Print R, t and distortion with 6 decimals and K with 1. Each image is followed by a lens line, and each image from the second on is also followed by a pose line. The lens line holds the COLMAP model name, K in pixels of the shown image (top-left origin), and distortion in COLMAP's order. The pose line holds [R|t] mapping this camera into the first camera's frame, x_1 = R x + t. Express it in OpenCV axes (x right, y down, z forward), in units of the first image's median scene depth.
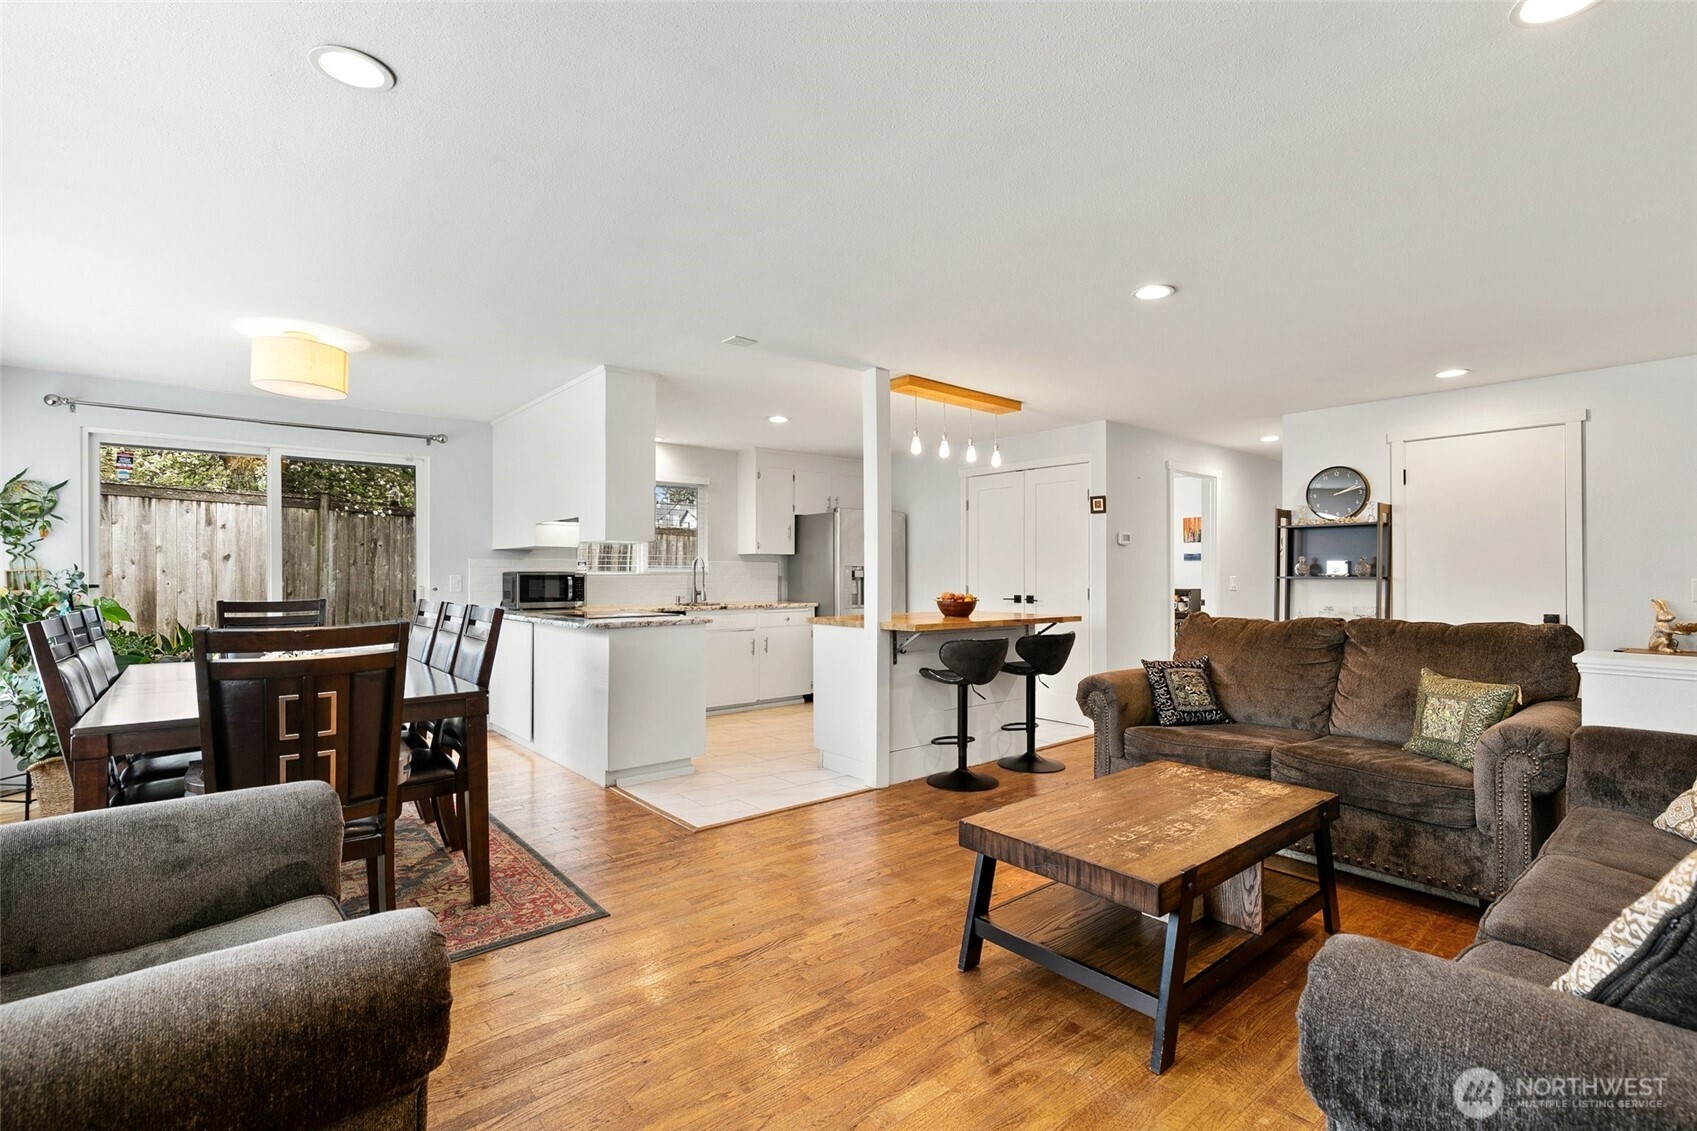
lens RADIAL K [[779.3, 0, 852.3], [0, 779.3, 567.8], [0, 0, 1]] dist [0.009970, -0.000754]
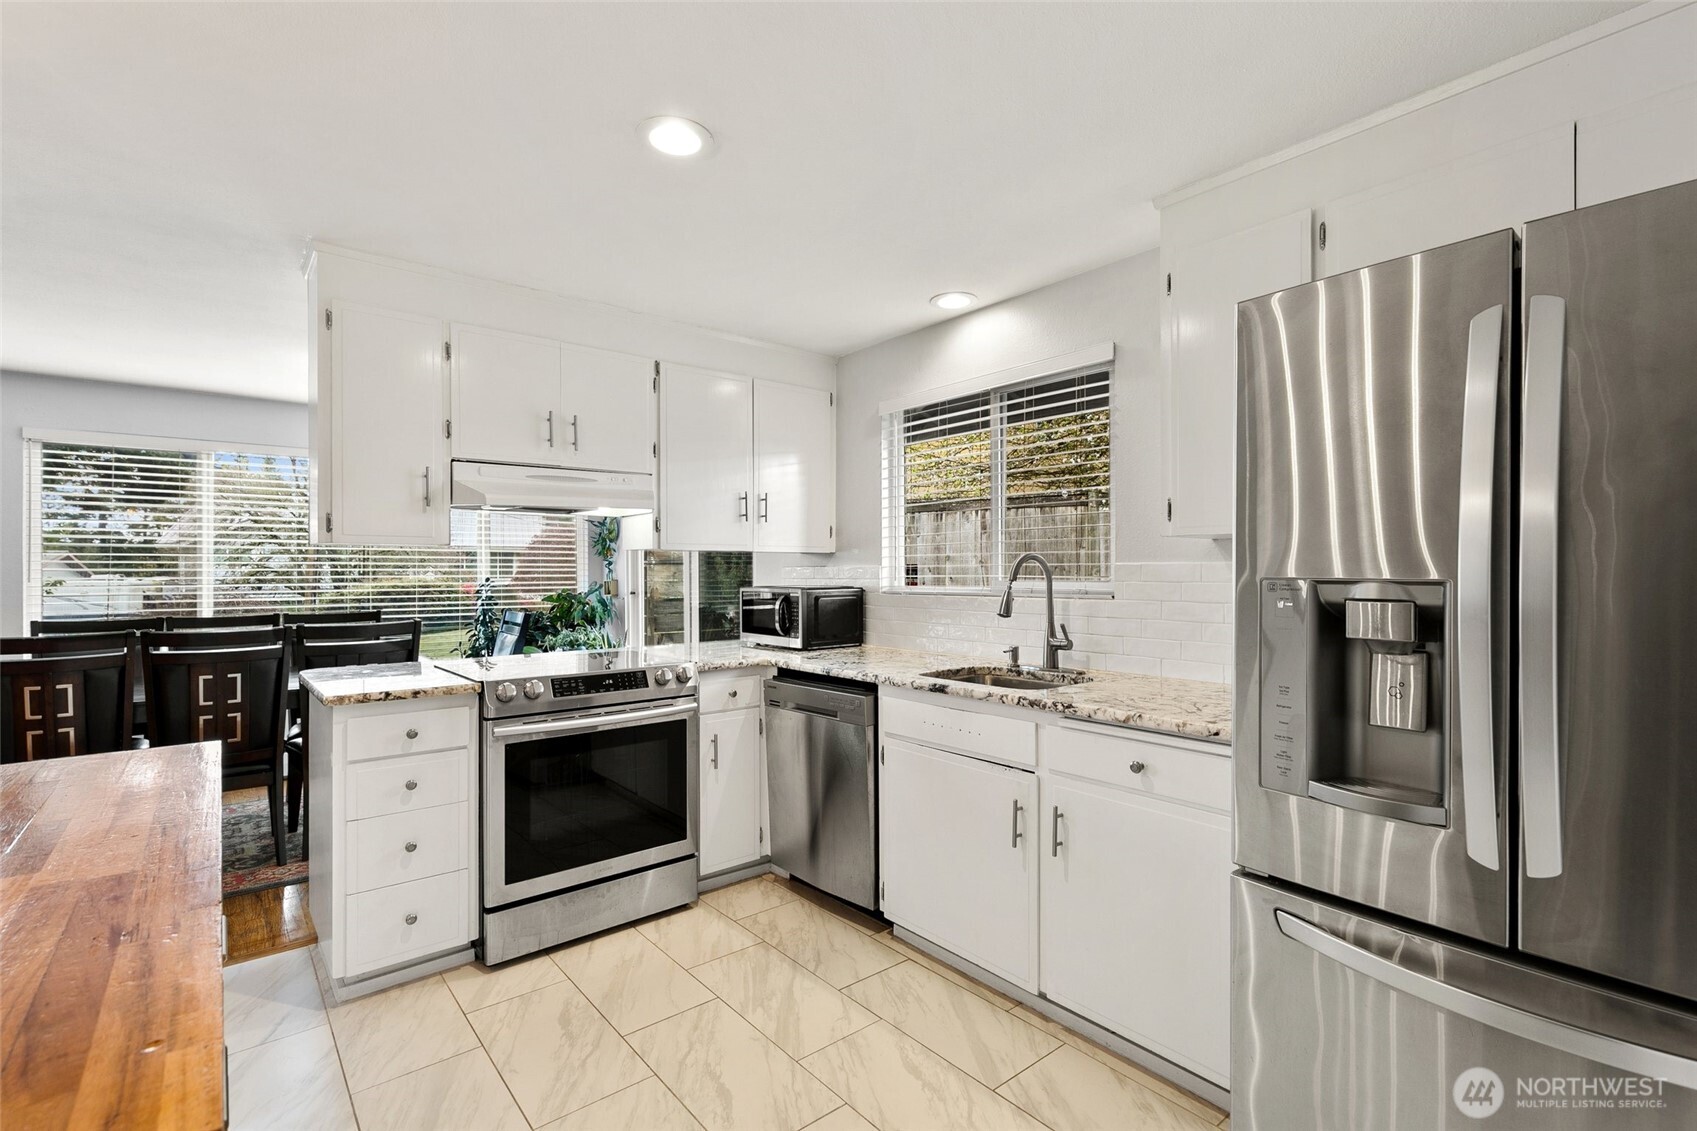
lens RADIAL K [[779.3, 0, 856.1], [0, 779.3, 569.8], [0, 0, 1]] dist [0.009970, -0.000754]
pose [[-0.000411, -0.002618, -0.999996, 0.212581], [0.001730, 0.999995, -0.002619, -0.005155], [0.999998, -0.001731, -0.000406, 0.968758]]
